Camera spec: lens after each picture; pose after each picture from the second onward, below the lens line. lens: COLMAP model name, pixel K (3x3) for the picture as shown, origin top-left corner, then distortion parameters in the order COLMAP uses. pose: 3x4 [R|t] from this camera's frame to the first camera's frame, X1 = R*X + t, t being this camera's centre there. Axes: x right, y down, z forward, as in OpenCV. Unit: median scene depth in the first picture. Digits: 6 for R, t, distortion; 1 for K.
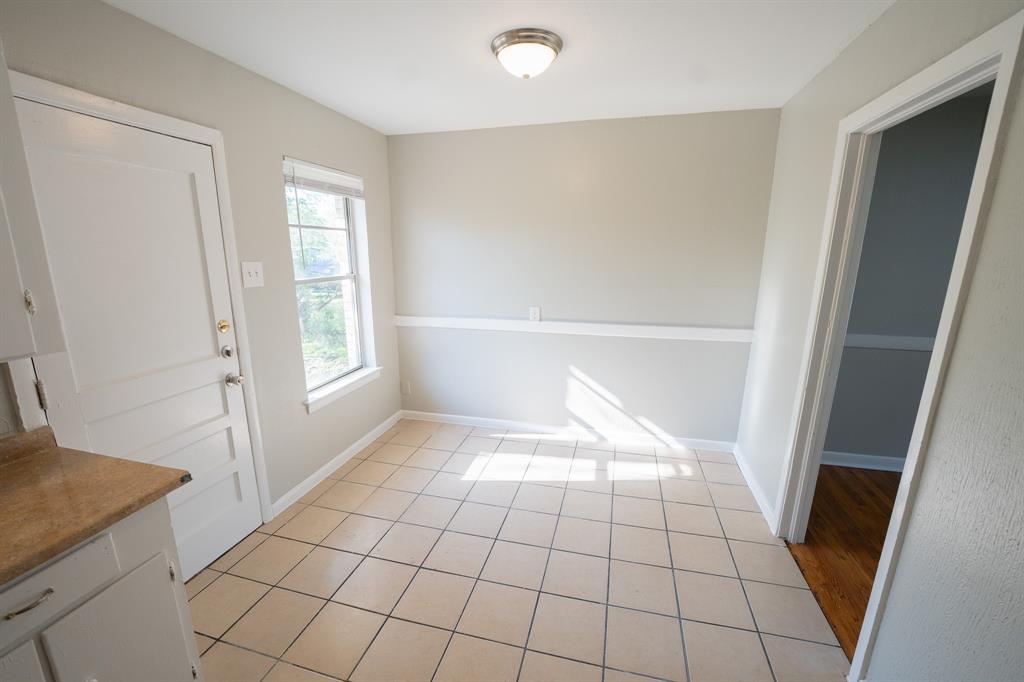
lens RADIAL K [[423.3, 0, 511.3], [0, 423.3, 349.5], [0, 0, 1]] dist [-0.012993, 0.000045]
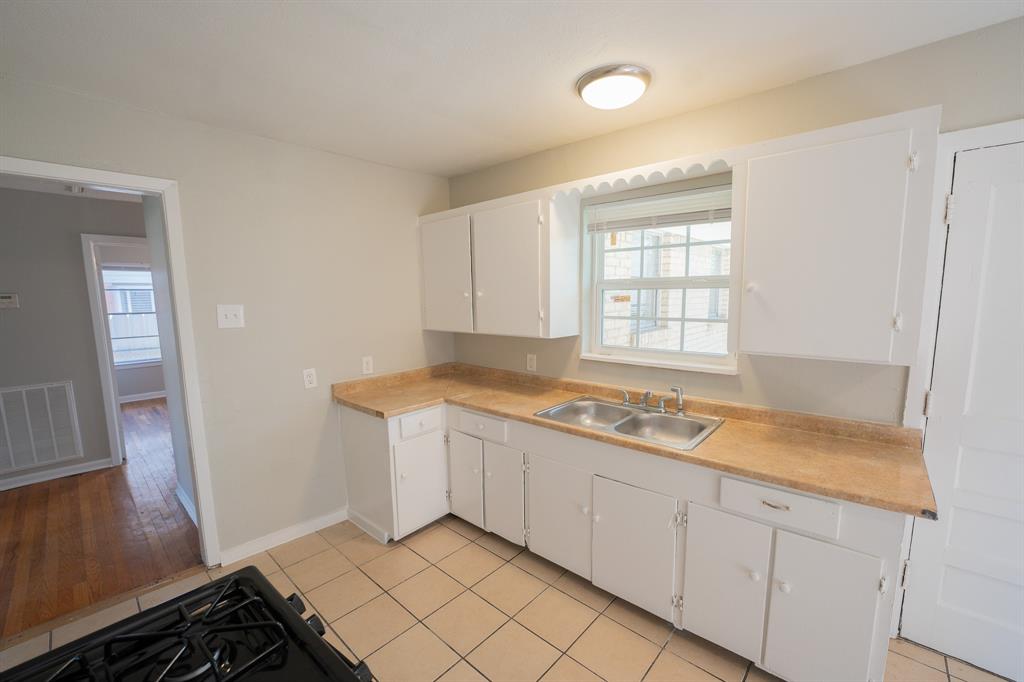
lens RADIAL K [[423.3, 0, 511.3], [0, 423.3, 349.5], [0, 0, 1]] dist [-0.012993, 0.000045]
pose [[-0.466227, 0.115638, -0.877075, 0.504858], [-0.187279, 0.956049, 0.225602, -0.097625], [0.864615, 0.269440, -0.424080, 0.515854]]
